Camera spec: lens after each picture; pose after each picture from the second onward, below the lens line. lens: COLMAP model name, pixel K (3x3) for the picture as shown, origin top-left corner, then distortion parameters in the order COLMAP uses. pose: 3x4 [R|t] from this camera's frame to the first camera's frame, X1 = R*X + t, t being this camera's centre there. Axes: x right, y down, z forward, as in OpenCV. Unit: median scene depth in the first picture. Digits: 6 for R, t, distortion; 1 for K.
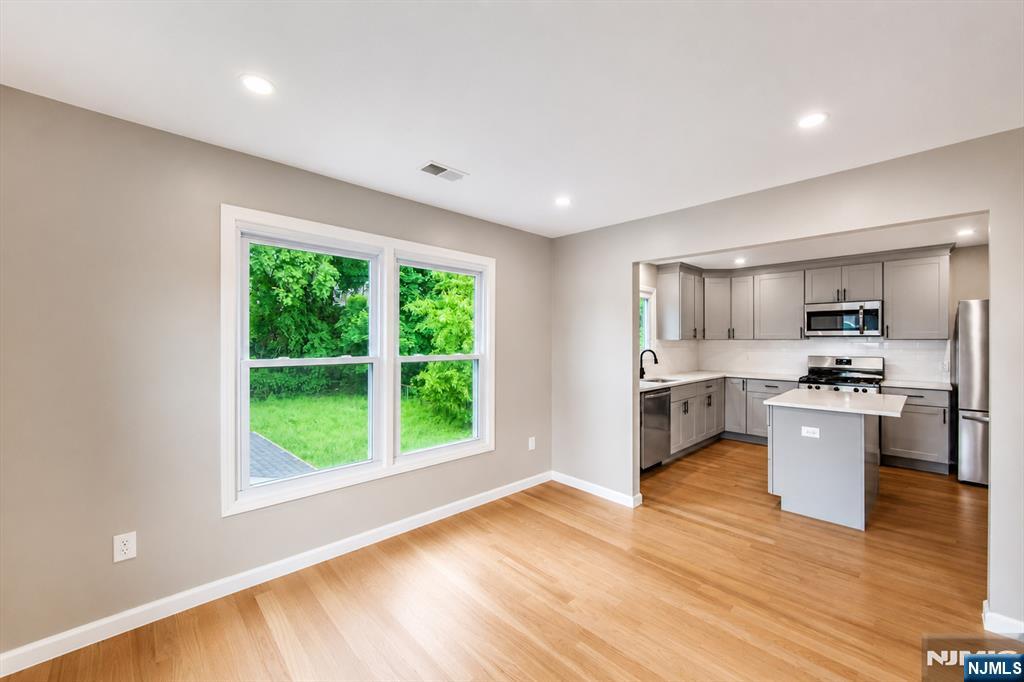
lens RADIAL K [[411.6, 0, 522.0], [0, 411.6, 338.6], [0, 0, 1]] dist [-0.030807, 0.013792]
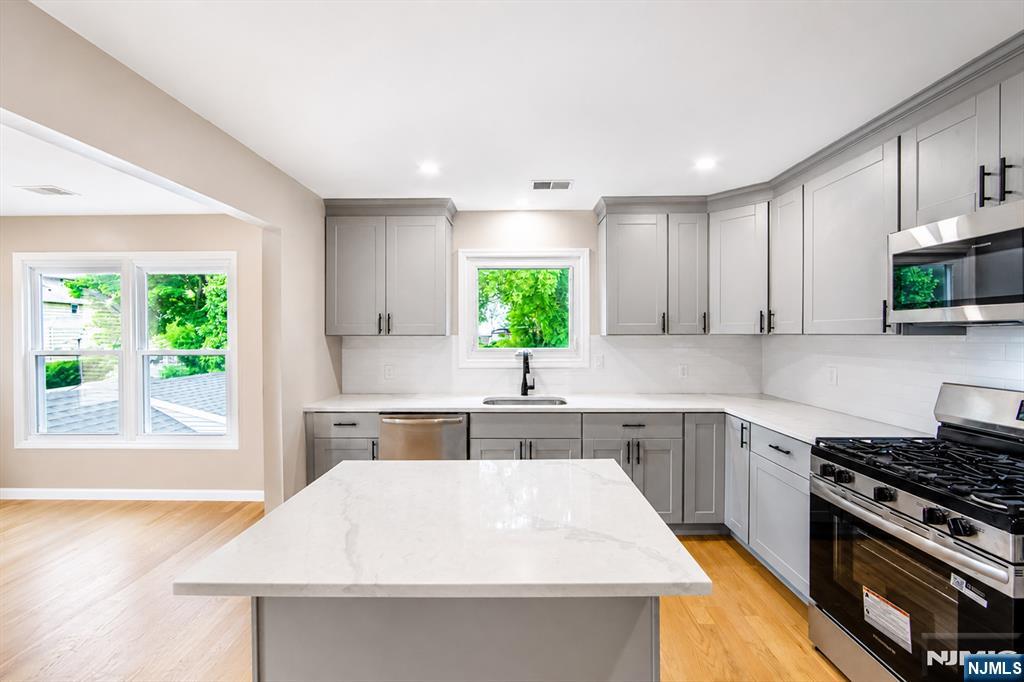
lens RADIAL K [[418.1, 0, 513.4], [0, 418.1, 336.1], [0, 0, 1]] dist [-0.008240, 0.000224]
pose [[0.697176, 0.003572, -0.716891, 0.765945], [0.002198, 0.999972, 0.007120, 0.000311], [0.716896, -0.006540, 0.697149, 0.553265]]
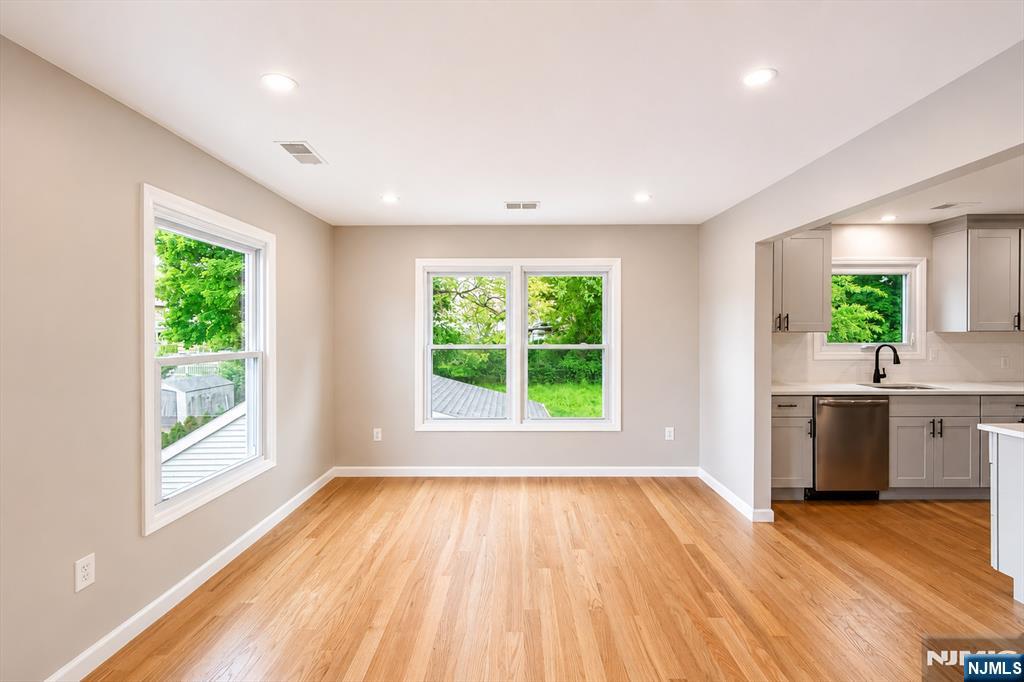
lens RADIAL K [[418.1, 0, 513.4], [0, 418.1, 336.1], [0, 0, 1]] dist [-0.008240, 0.000224]
pose [[0.711591, 0.002827, -0.702588, 0.363594], [0.003308, 0.999967, 0.007373, 0.003901], [0.702586, -0.007571, 0.711559, -0.001114]]
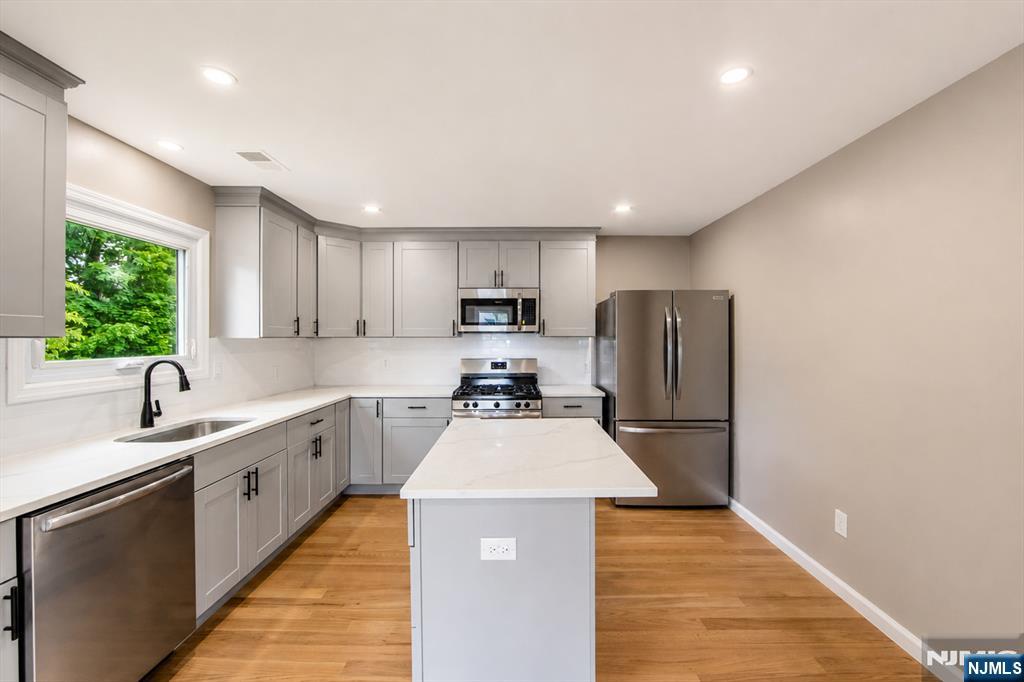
lens RADIAL K [[411.6, 0, 522.0], [0, 411.6, 338.6], [0, 0, 1]] dist [-0.030807, 0.013792]
pose [[0.697911, -0.002004, 0.716182, 0.271459], [0.001176, 0.999998, 0.001653, 0.004265], [-0.716184, -0.000312, 0.697912, 0.441489]]
